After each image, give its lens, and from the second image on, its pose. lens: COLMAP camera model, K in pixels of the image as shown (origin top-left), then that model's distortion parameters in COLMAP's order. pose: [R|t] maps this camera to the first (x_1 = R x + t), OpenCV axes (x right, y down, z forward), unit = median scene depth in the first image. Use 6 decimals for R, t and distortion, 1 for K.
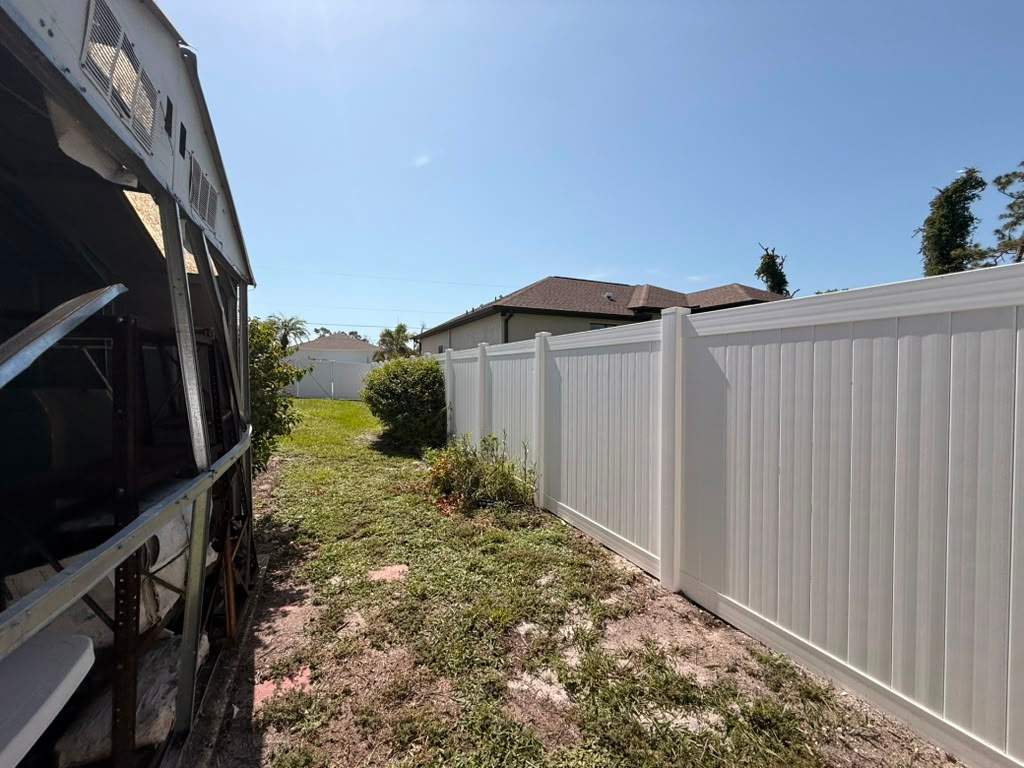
lens RADIAL K [[410.5, 0, 505.5], [0, 410.5, 384.0], [0, 0, 1]] dist [0.002513, 0.000299]
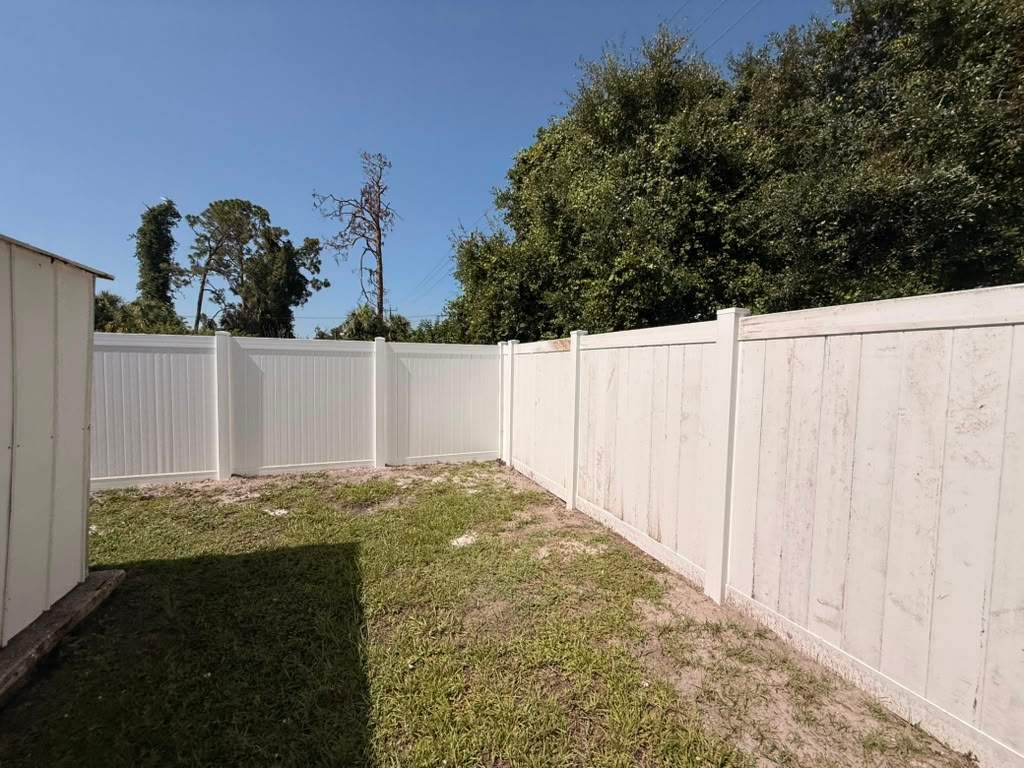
lens RADIAL K [[410.5, 0, 505.5], [0, 410.5, 384.0], [0, 0, 1]] dist [0.002513, 0.000299]
pose [[0.053882, -0.041902, 0.997668, -0.089364], [0.015184, 0.999038, 0.041139, 0.001046], [-0.998432, 0.012932, 0.054466, -0.079906]]
